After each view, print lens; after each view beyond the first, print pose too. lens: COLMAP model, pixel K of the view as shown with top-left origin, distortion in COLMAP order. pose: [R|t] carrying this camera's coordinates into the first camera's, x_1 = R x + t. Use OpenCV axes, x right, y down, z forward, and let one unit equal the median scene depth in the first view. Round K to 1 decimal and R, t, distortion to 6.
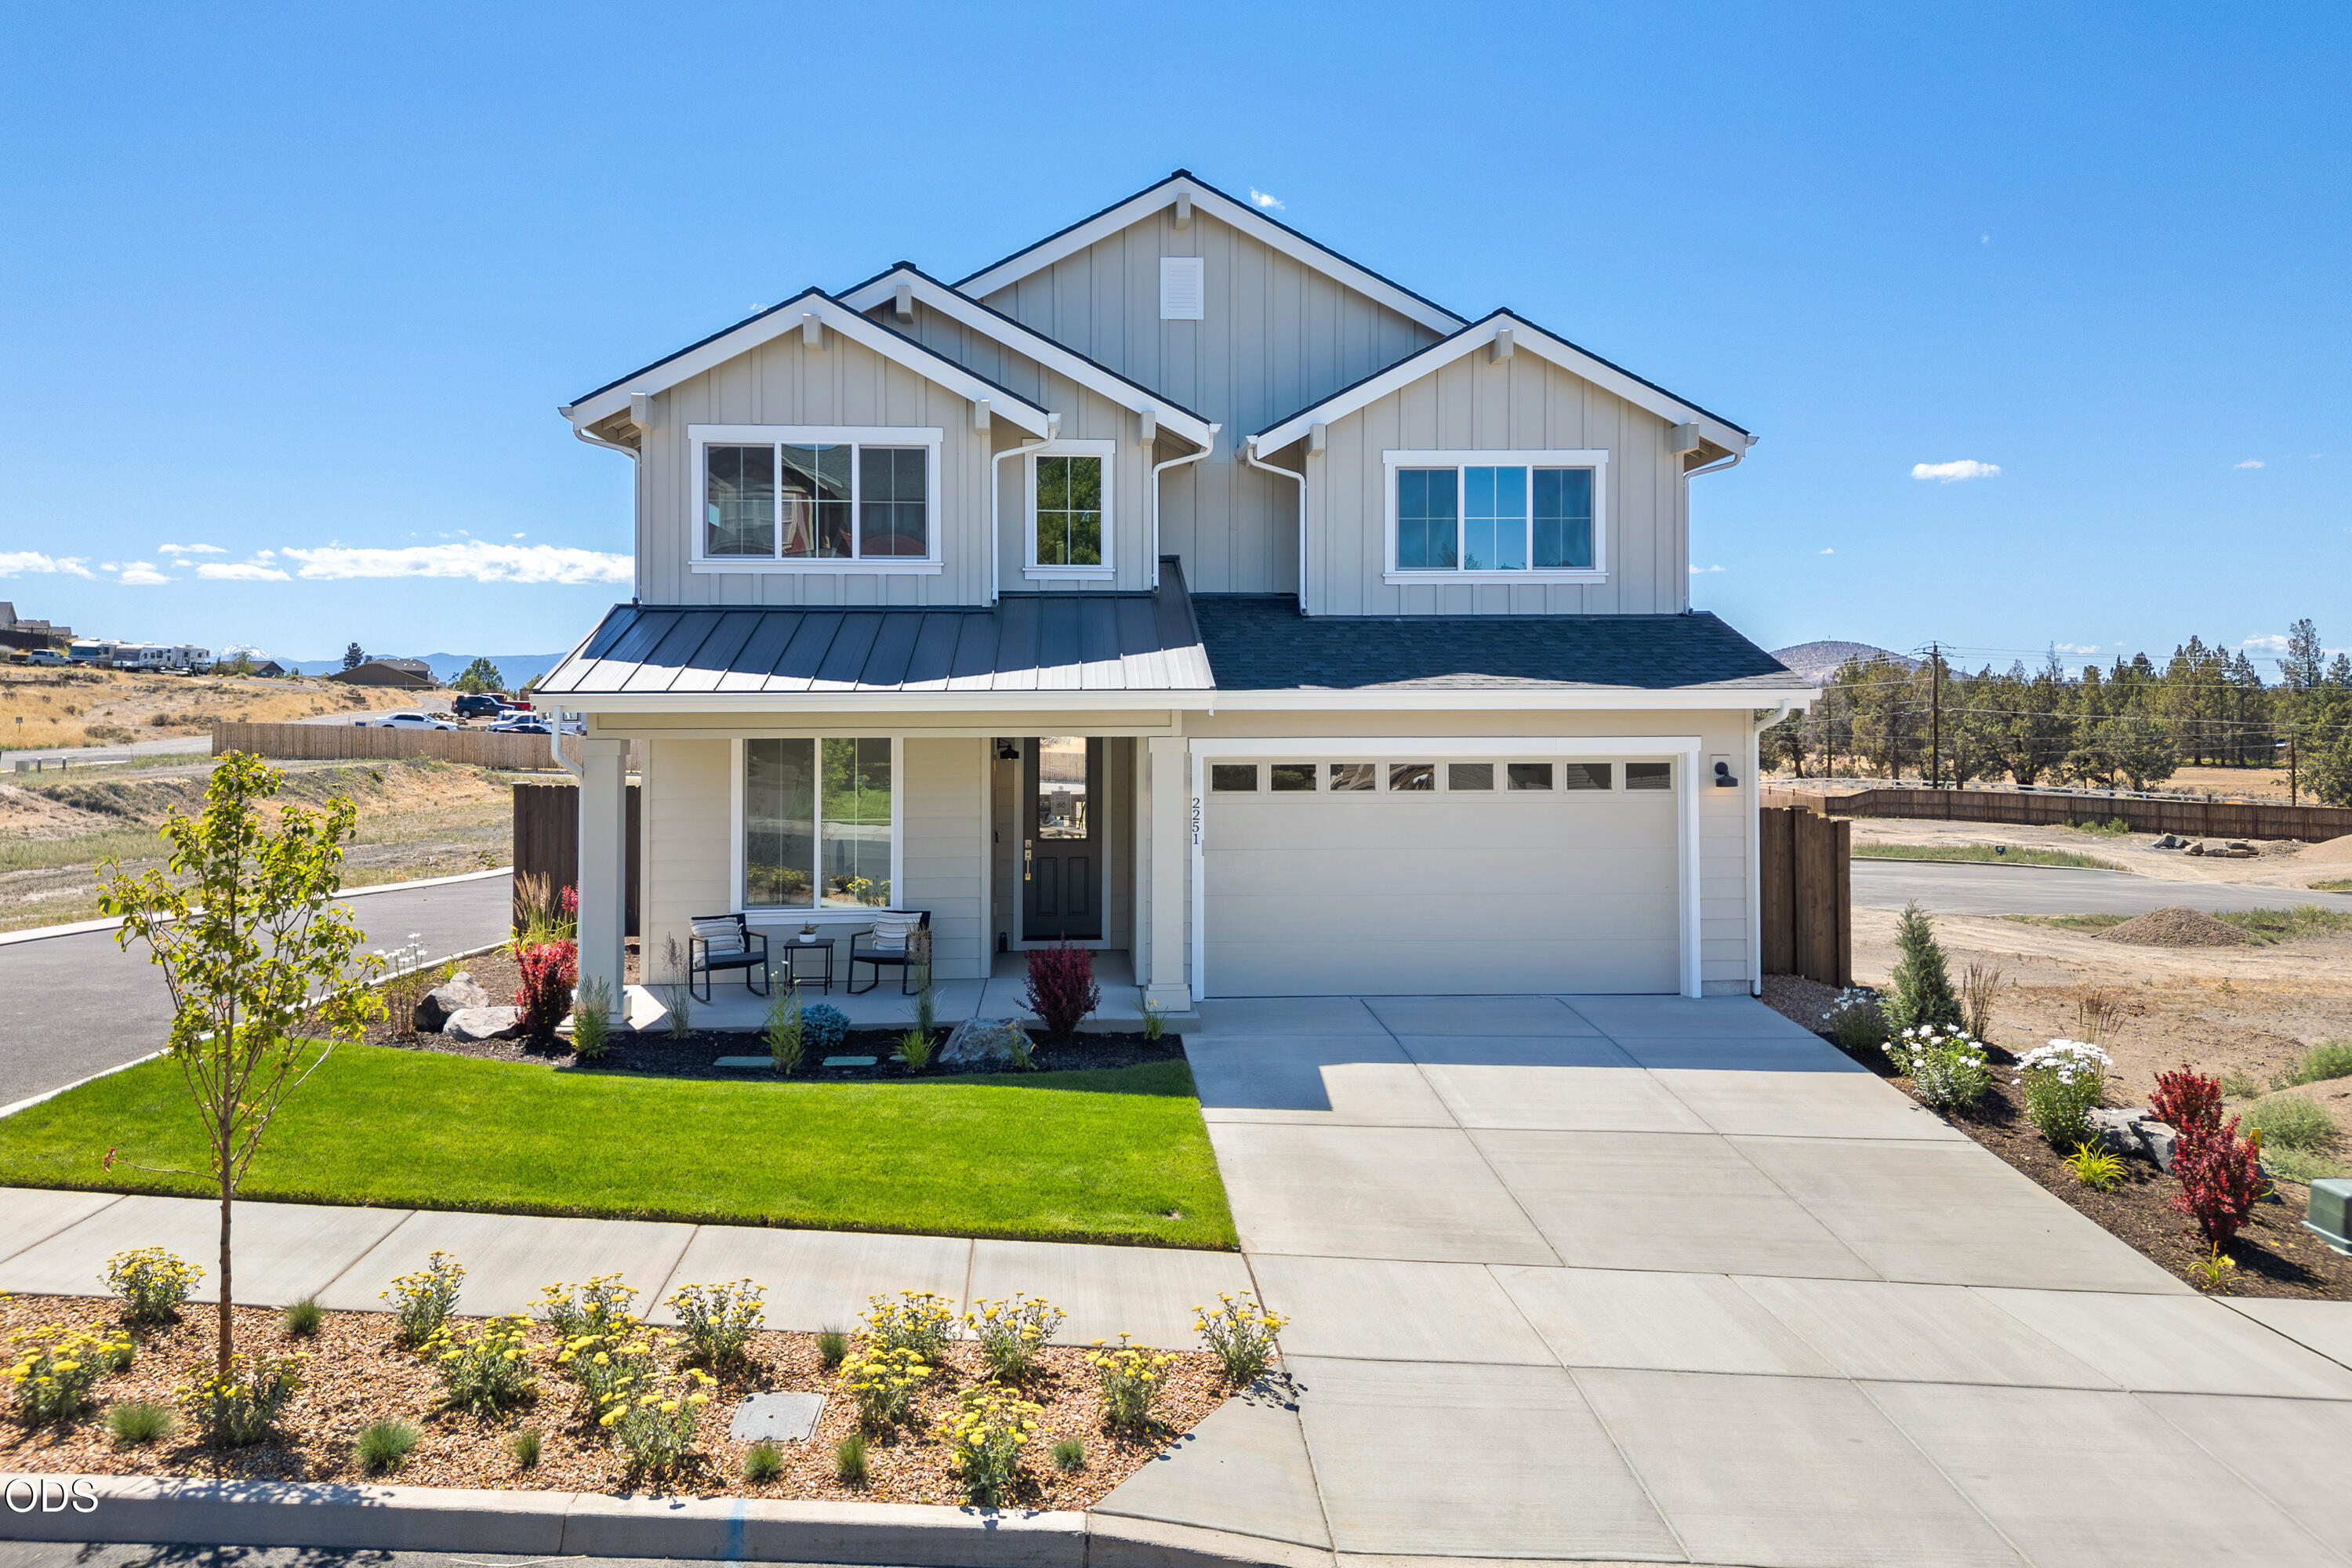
lens RADIAL K [[1660.9, 0, 1171.6], [0, 1660.9, 722.3], [0, 0, 1]] dist [0.052783, -0.030178]
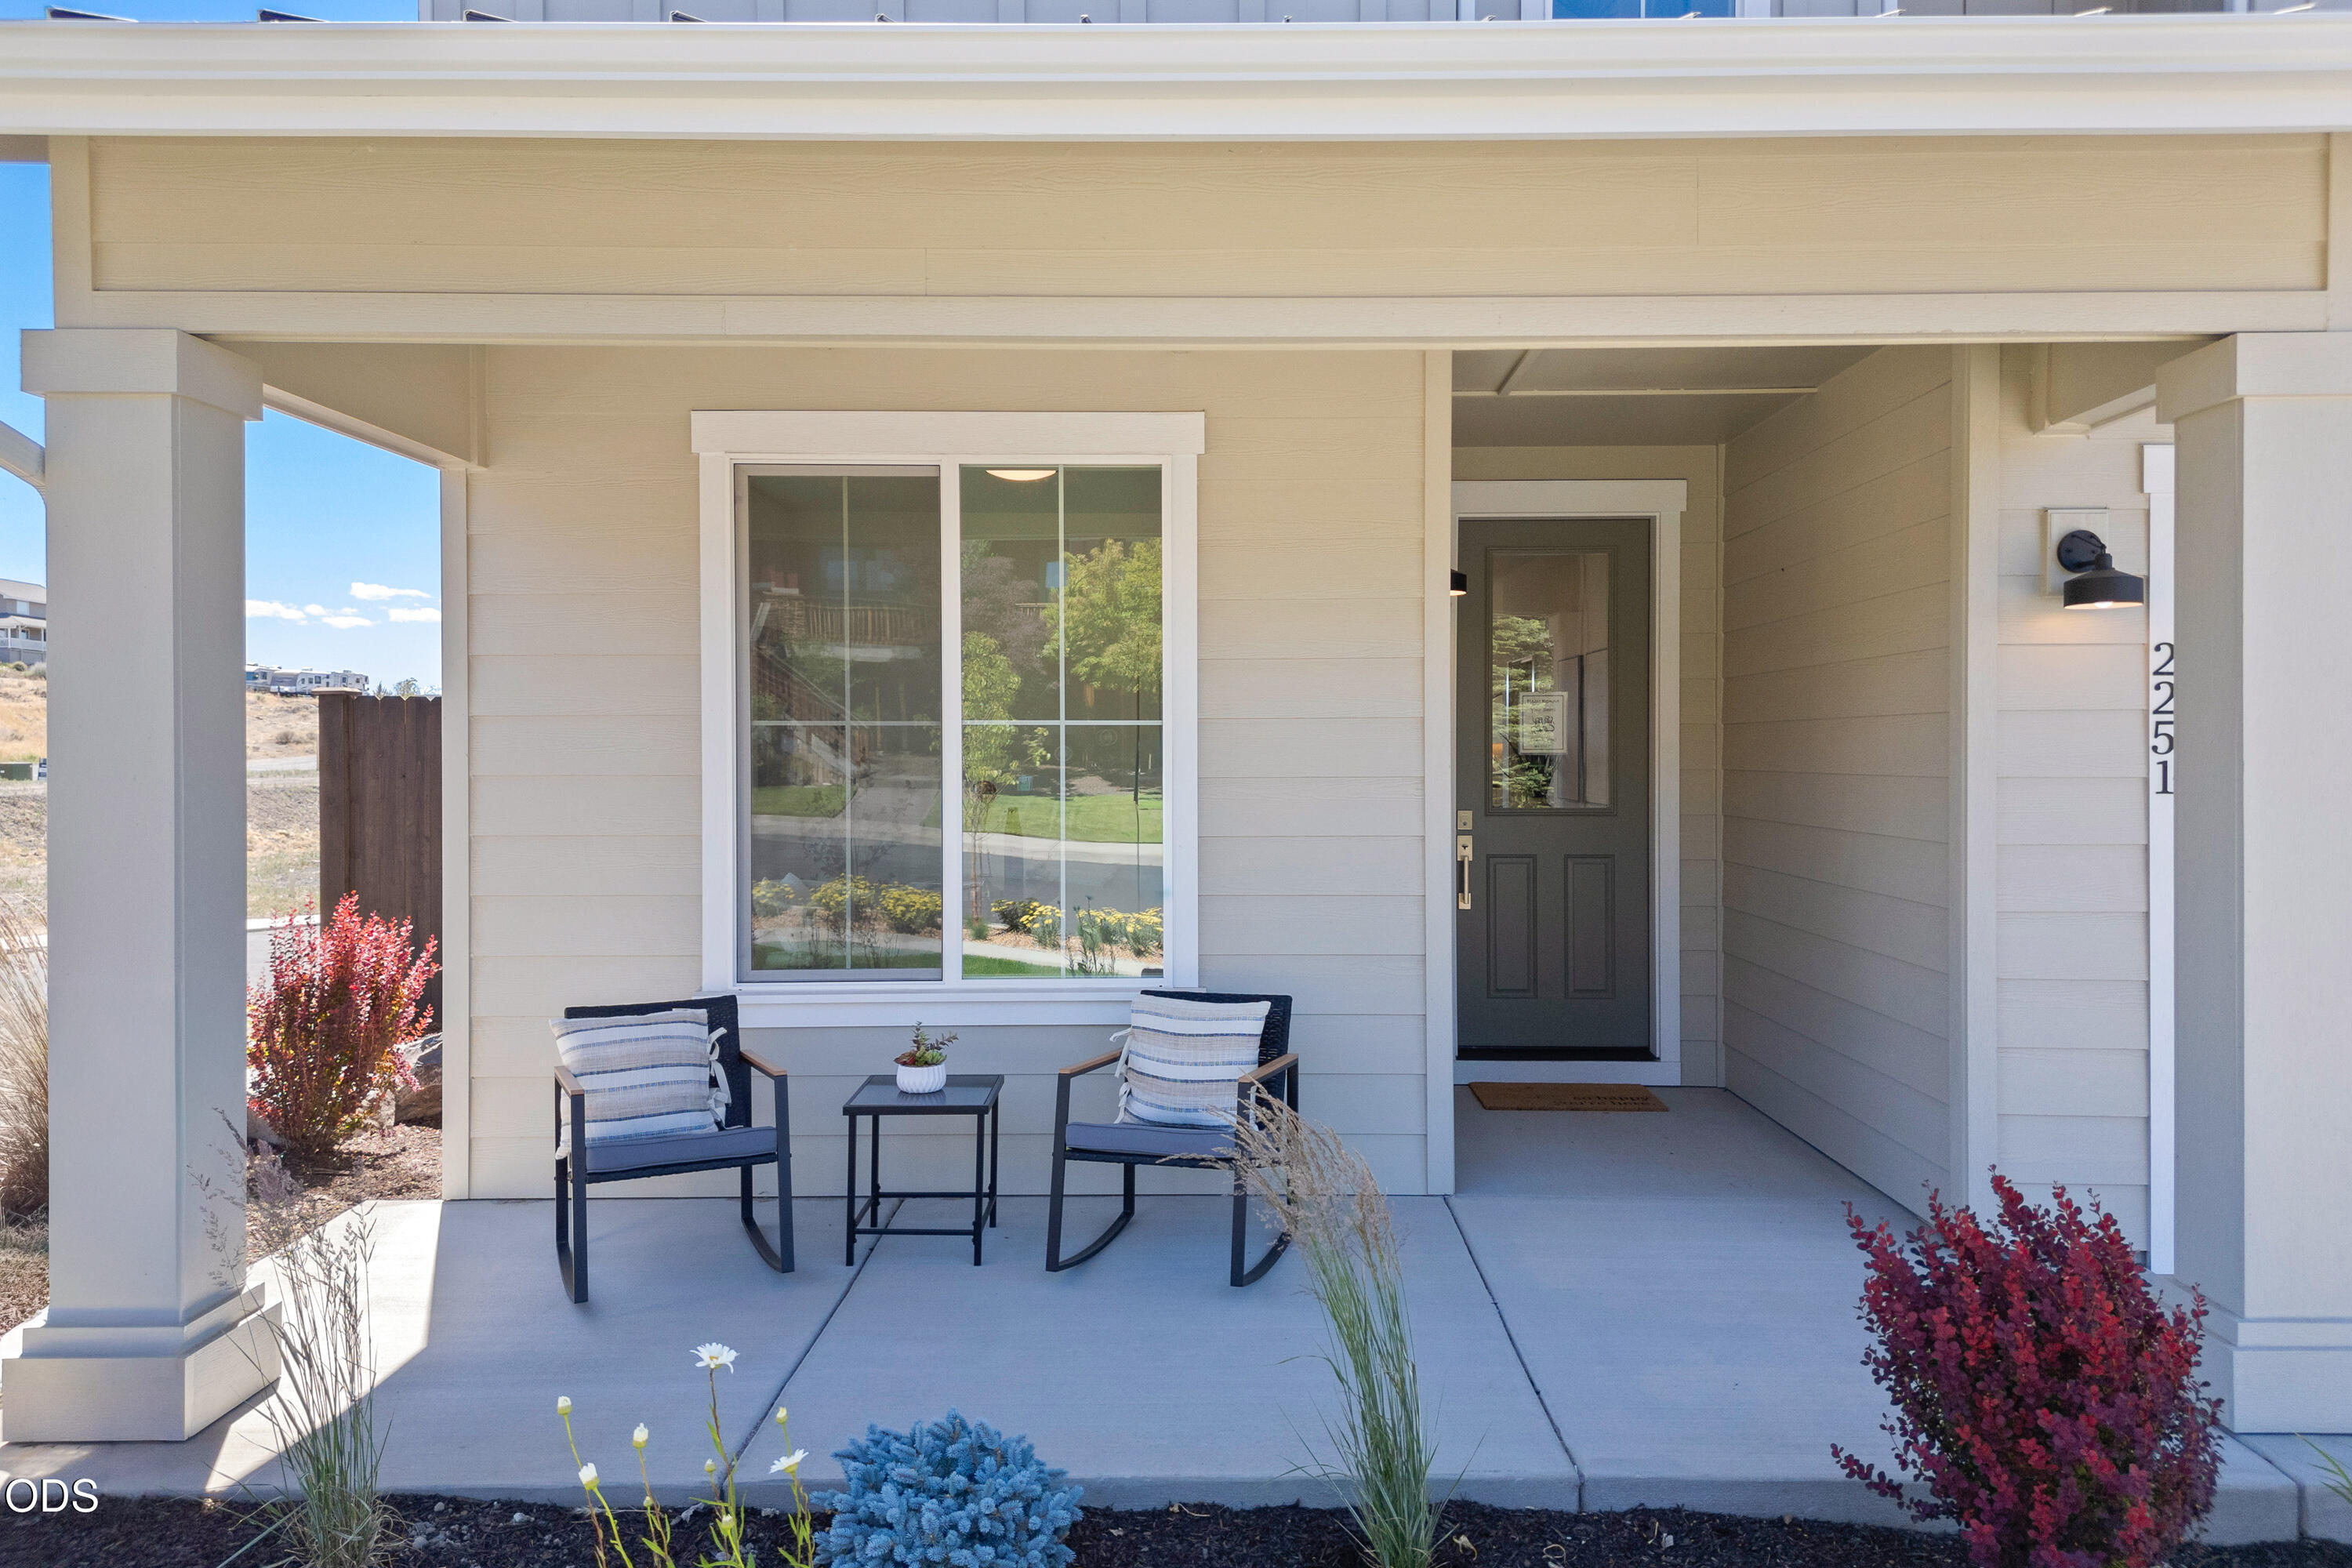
lens RADIAL K [[1656.1, 0, 1220.9], [0, 1656.1, 787.8], [0, 0, 1]] dist [0.041979, -0.026145]
pose [[0.997831, 0.001399, -0.065806, -0.135085], [-0.000313, 0.999864, 0.016502, 0.066006], [0.065820, -0.016446, 0.997696, 0.662712]]
